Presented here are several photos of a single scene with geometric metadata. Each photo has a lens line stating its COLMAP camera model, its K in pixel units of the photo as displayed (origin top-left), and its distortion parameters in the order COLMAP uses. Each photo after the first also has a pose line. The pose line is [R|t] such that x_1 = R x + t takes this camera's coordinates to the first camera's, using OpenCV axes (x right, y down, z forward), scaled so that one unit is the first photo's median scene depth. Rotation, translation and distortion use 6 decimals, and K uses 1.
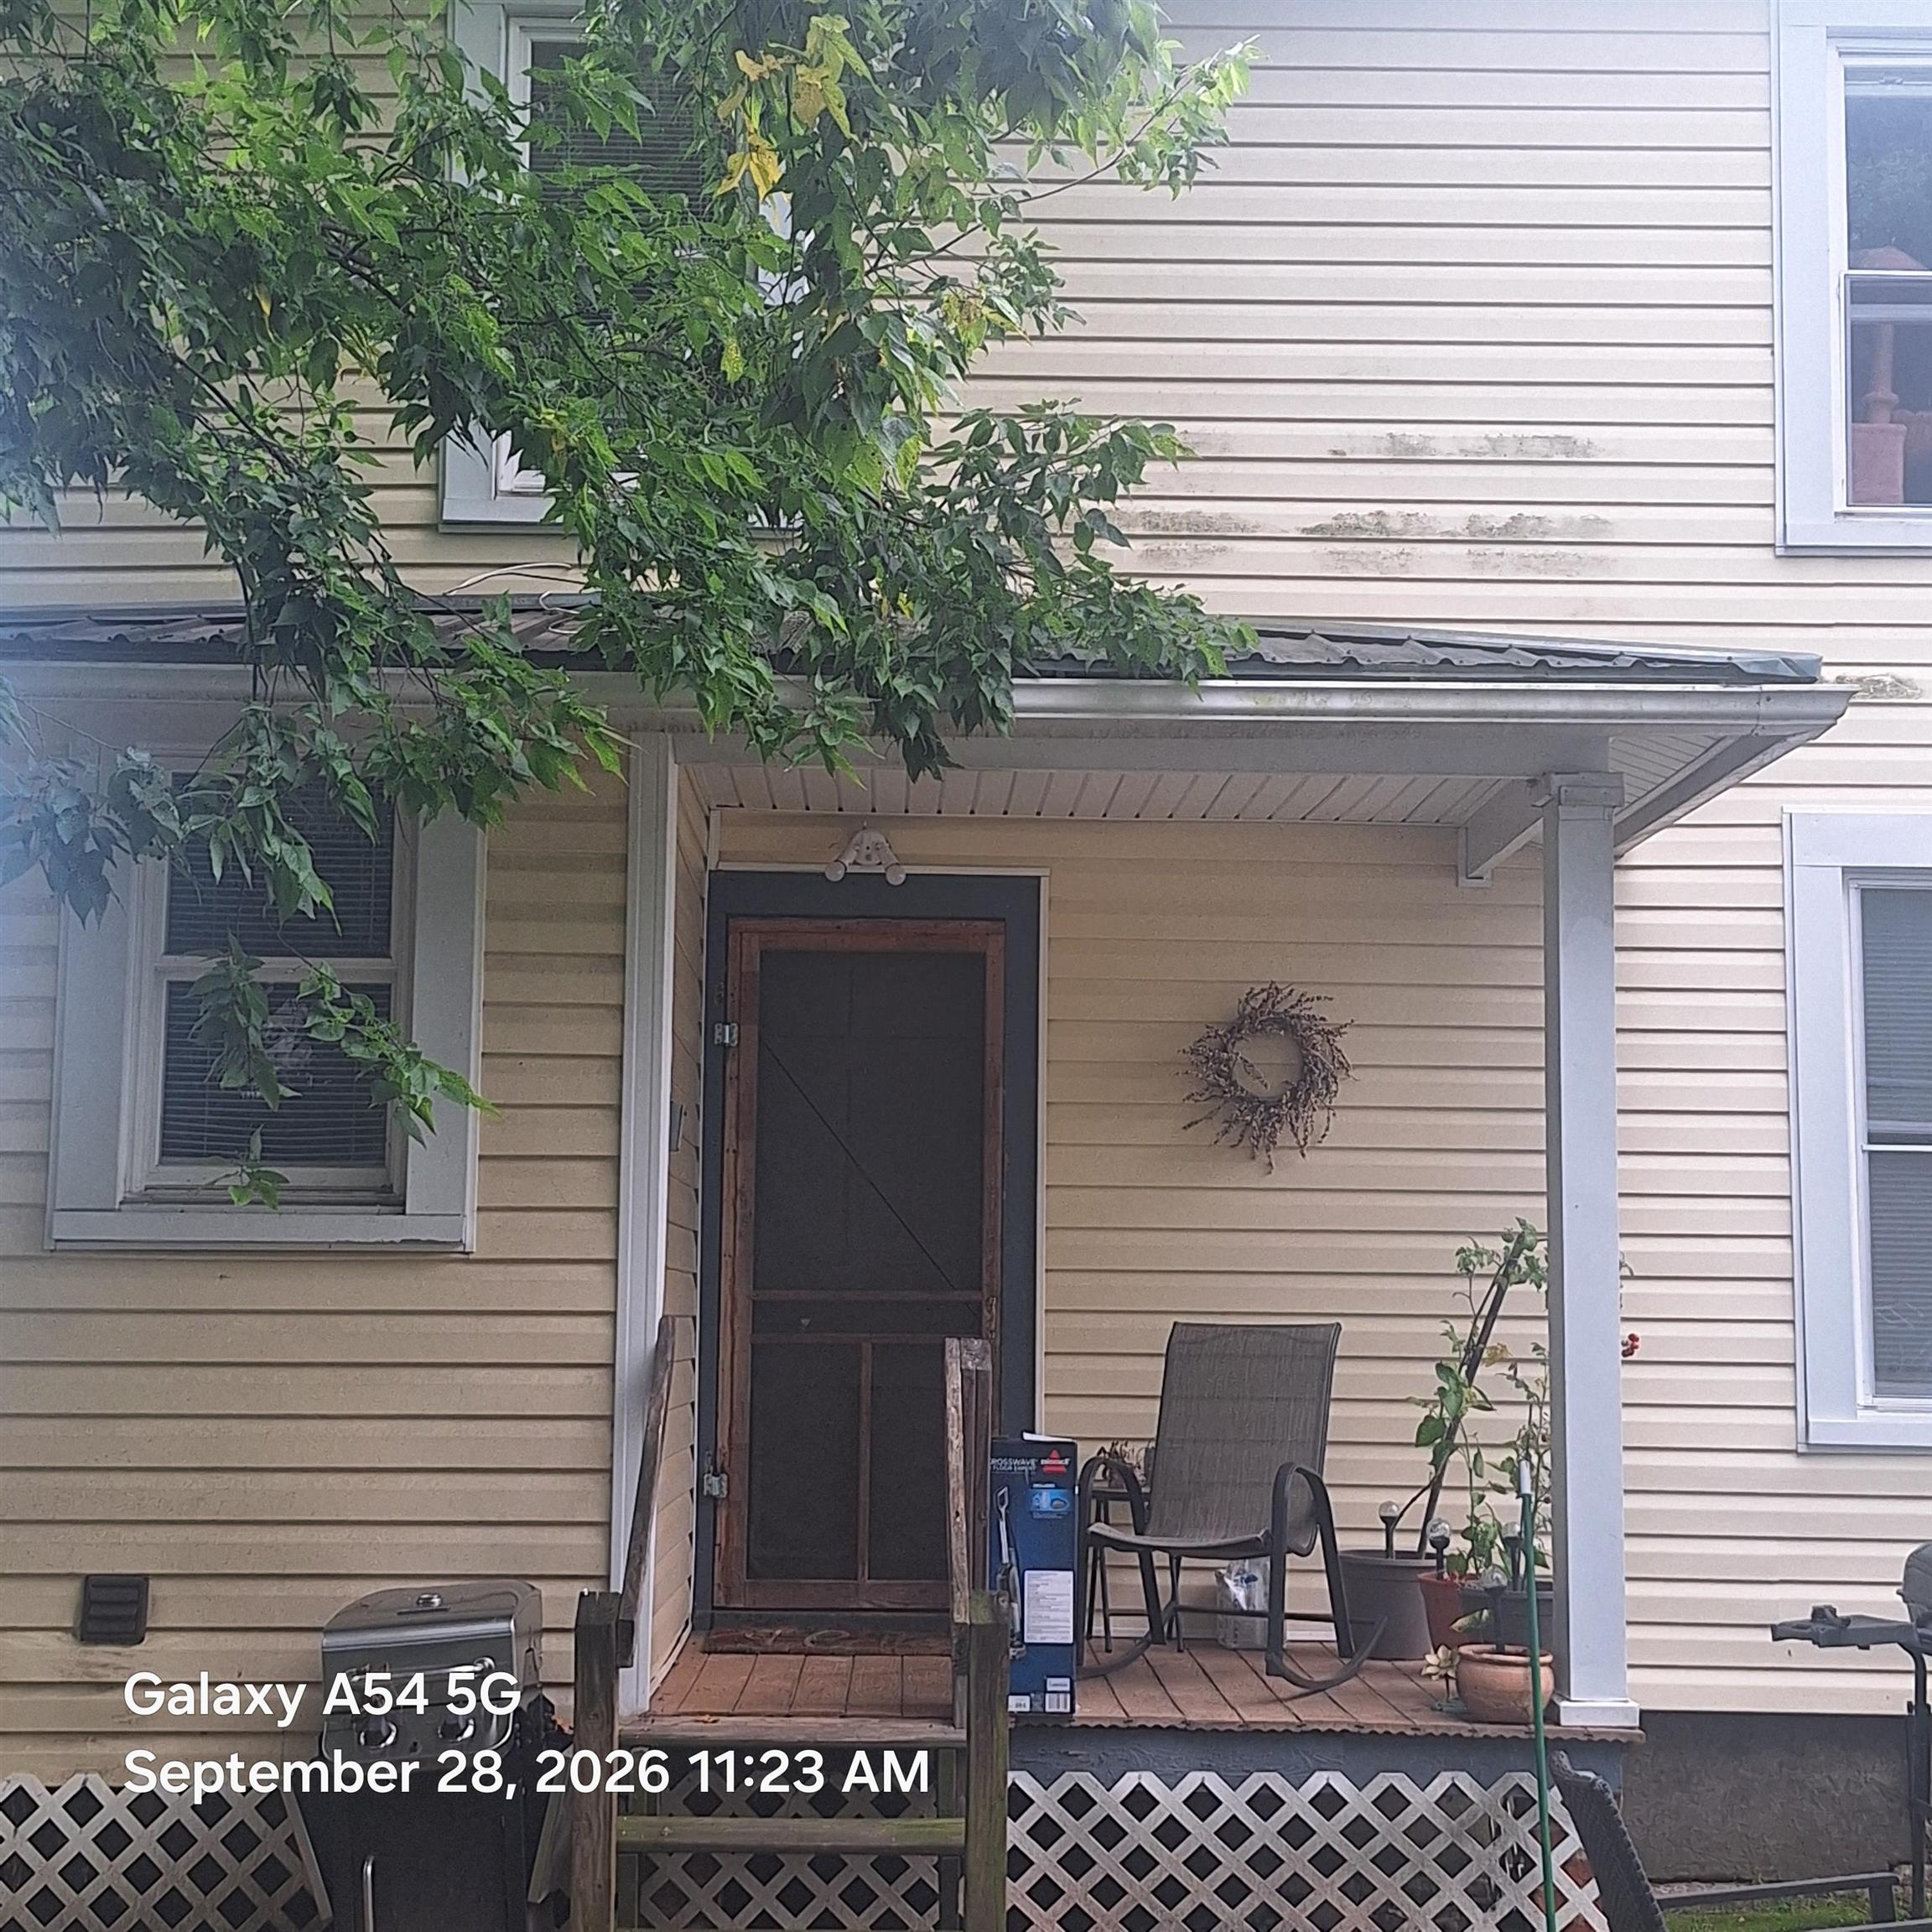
lens RADIAL K [[2850.2, 0, 966.0], [0, 2850.2, 966.0], [0, 0, 1]] dist [0.071469, -0.007758]
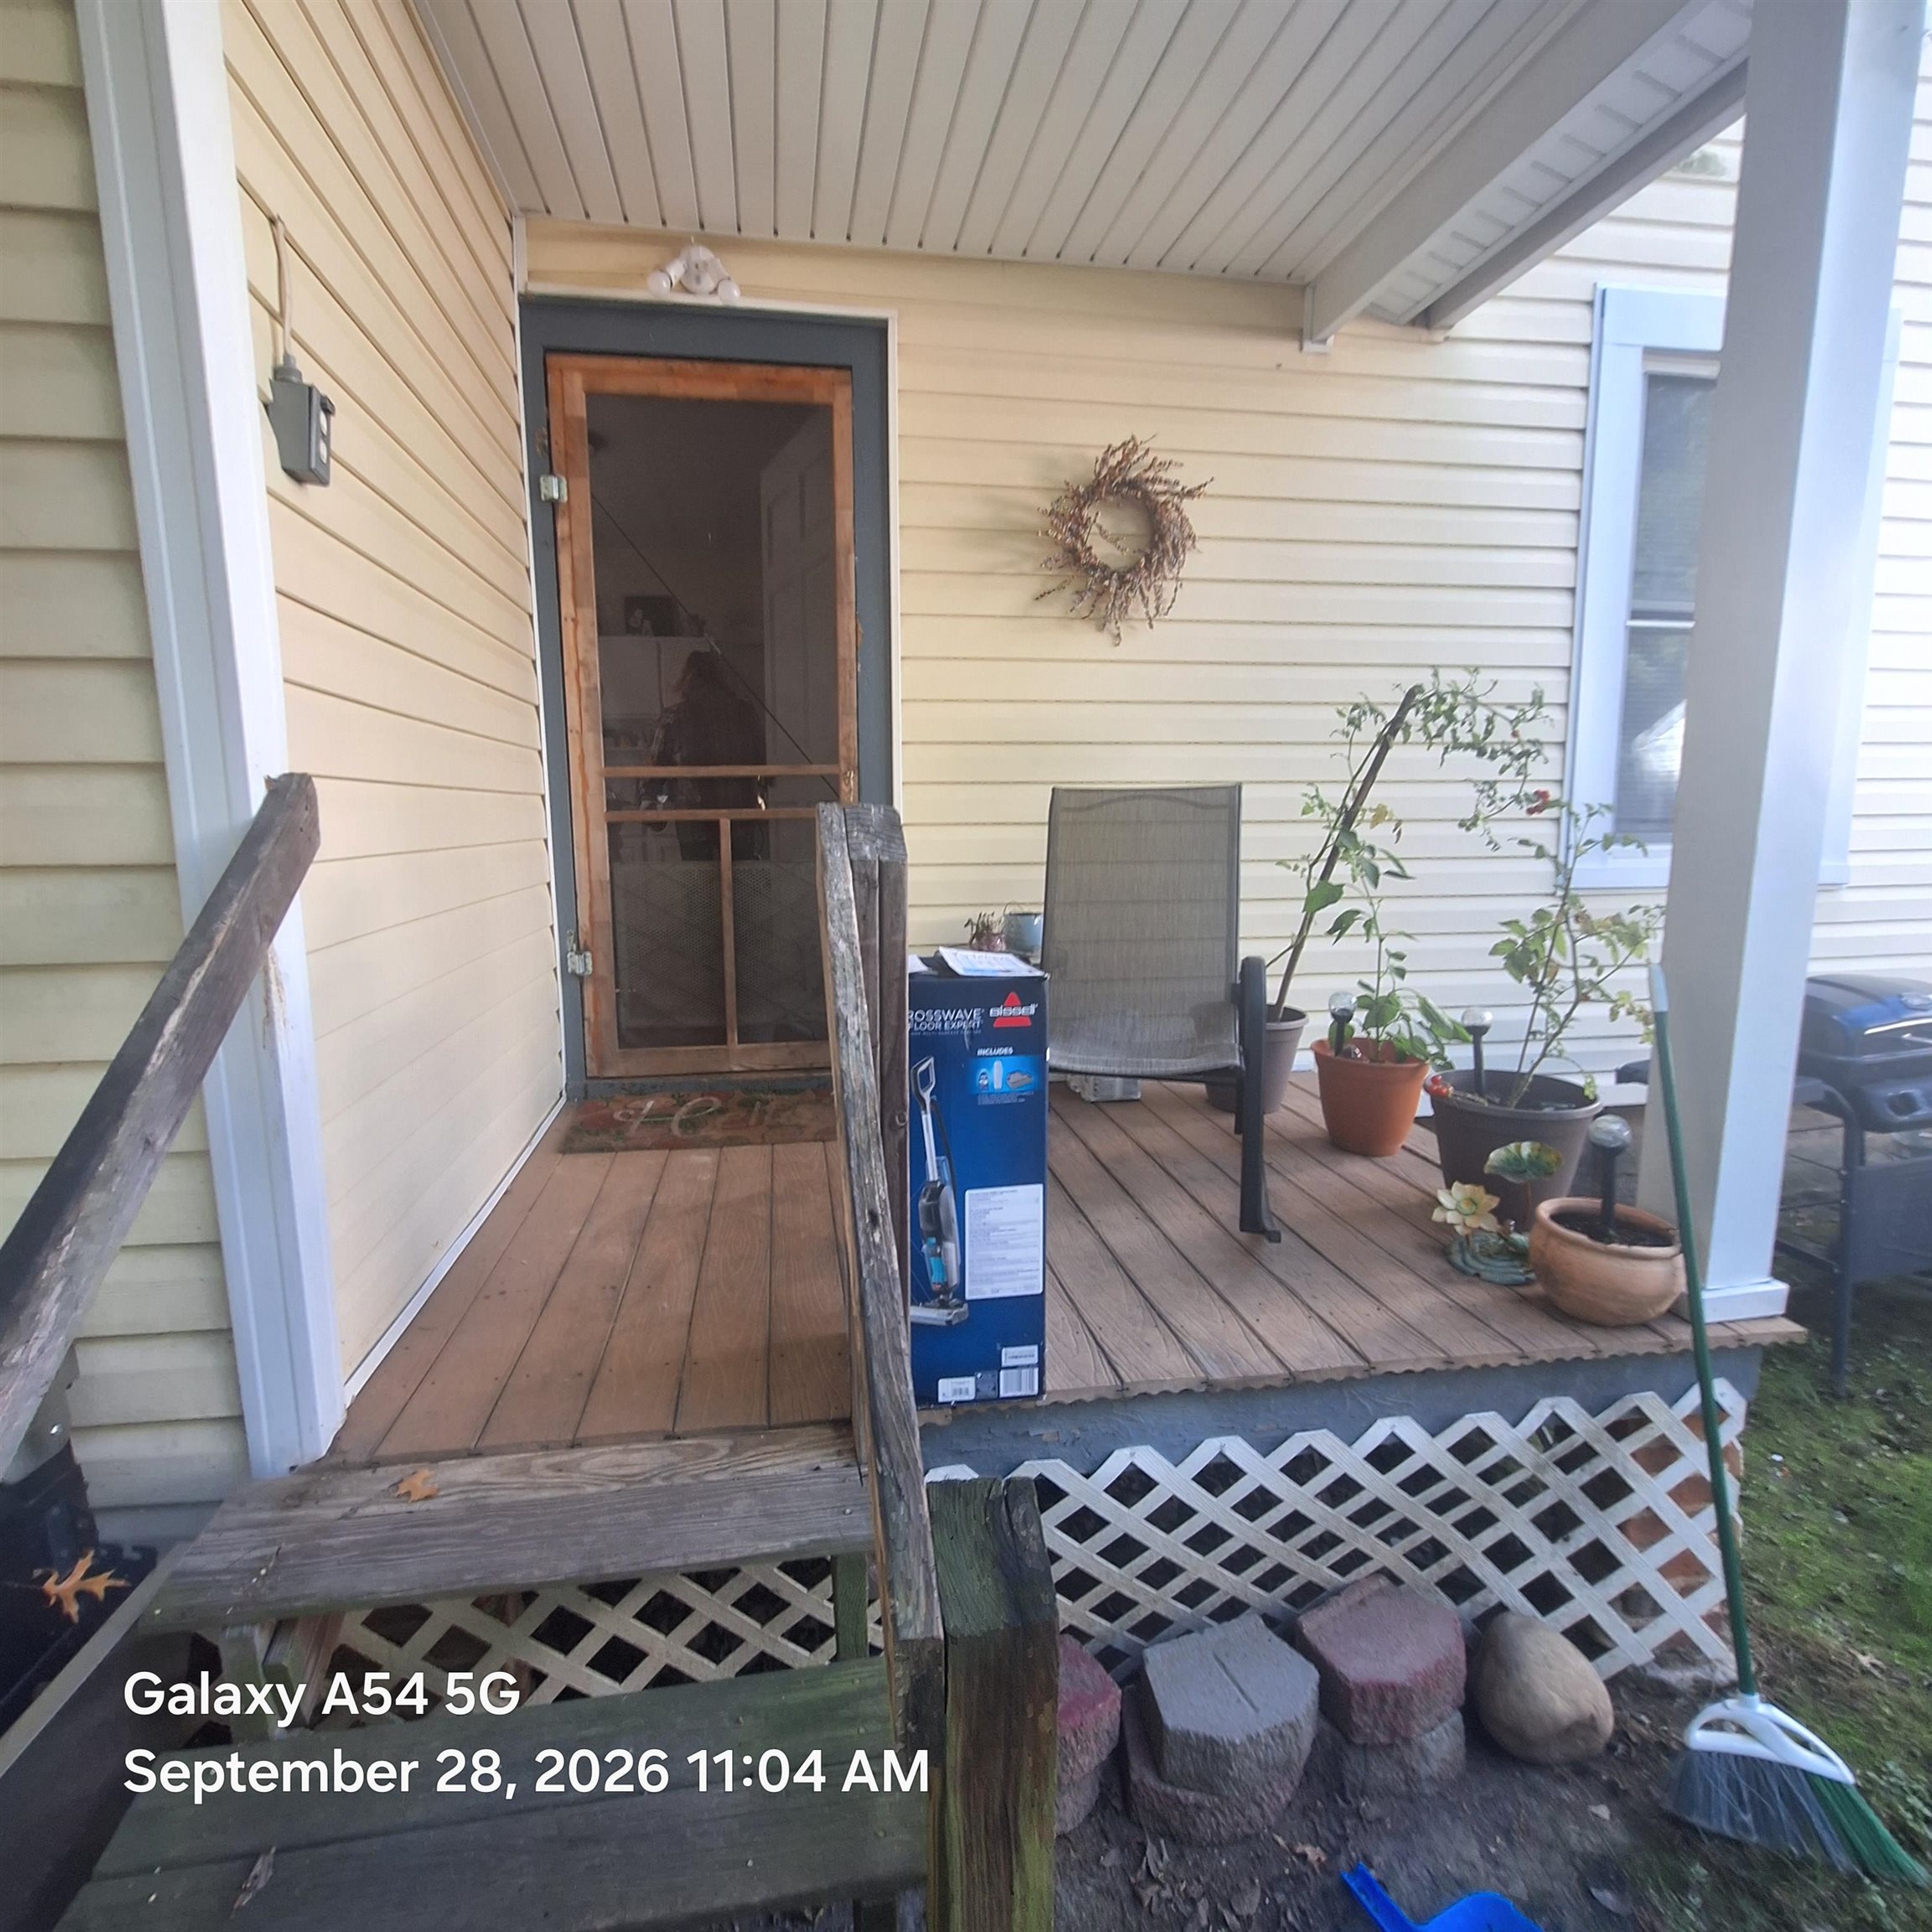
lens RADIAL K [[1010.4, 0, 929.6], [0, 1010.4, 953.6], [0, 0, 1]] dist [-0.006684, 0.001317]
pose [[0.991972, -0.036209, 0.121167, -0.008759], [0.003424, 0.965472, 0.260485, 0.089901], [-0.126415, -0.257979, 0.957844, 0.670647]]
